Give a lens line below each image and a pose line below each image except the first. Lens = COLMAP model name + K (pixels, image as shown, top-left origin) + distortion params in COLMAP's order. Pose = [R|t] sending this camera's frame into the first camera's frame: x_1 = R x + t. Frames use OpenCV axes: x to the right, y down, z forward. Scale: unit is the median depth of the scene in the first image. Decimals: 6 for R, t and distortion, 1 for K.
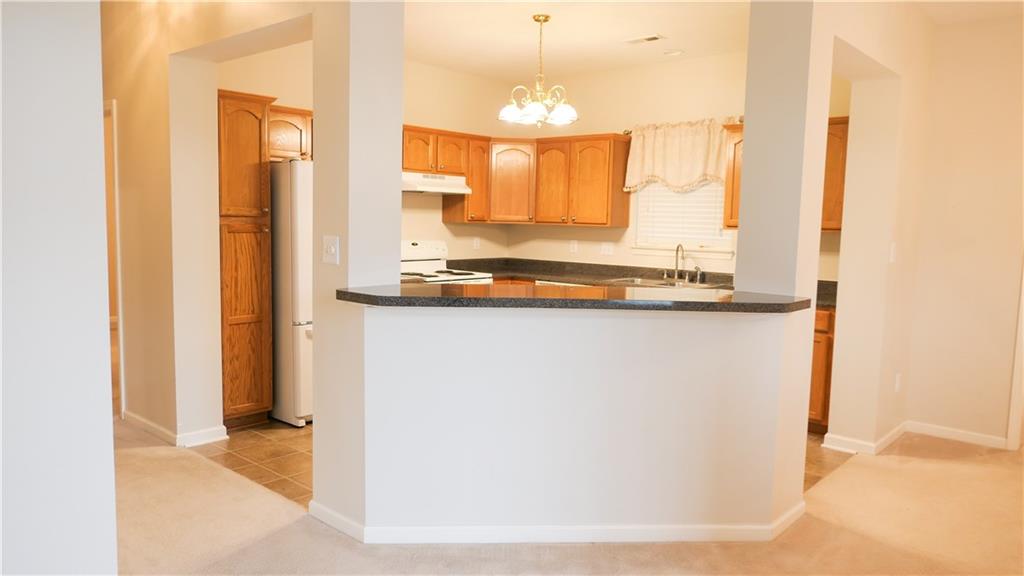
lens RADIAL K [[724.9, 0, 512.0], [0, 724.9, 288.0], [0, 0, 1]] dist [-0.006011, -0.000903]
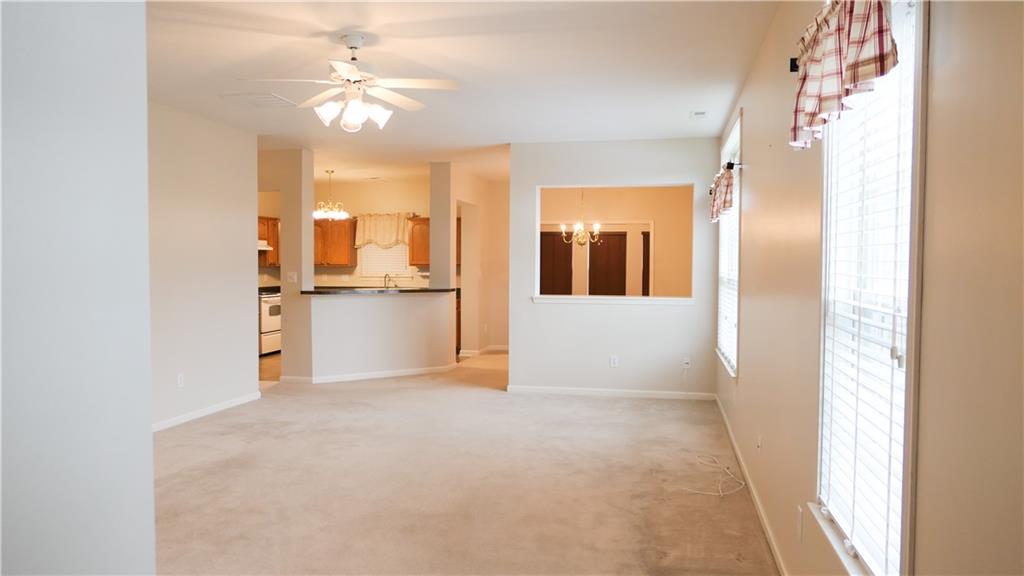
lens RADIAL K [[724.9, 0, 512.0], [0, 724.9, 288.0], [0, 0, 1]] dist [-0.006011, -0.000903]
pose [[0.869499, -0.039735, 0.492334, -0.454334], [0.065413, 0.997243, -0.035040, 0.071104], [-0.489585, 0.062672, 0.869701, -0.912055]]
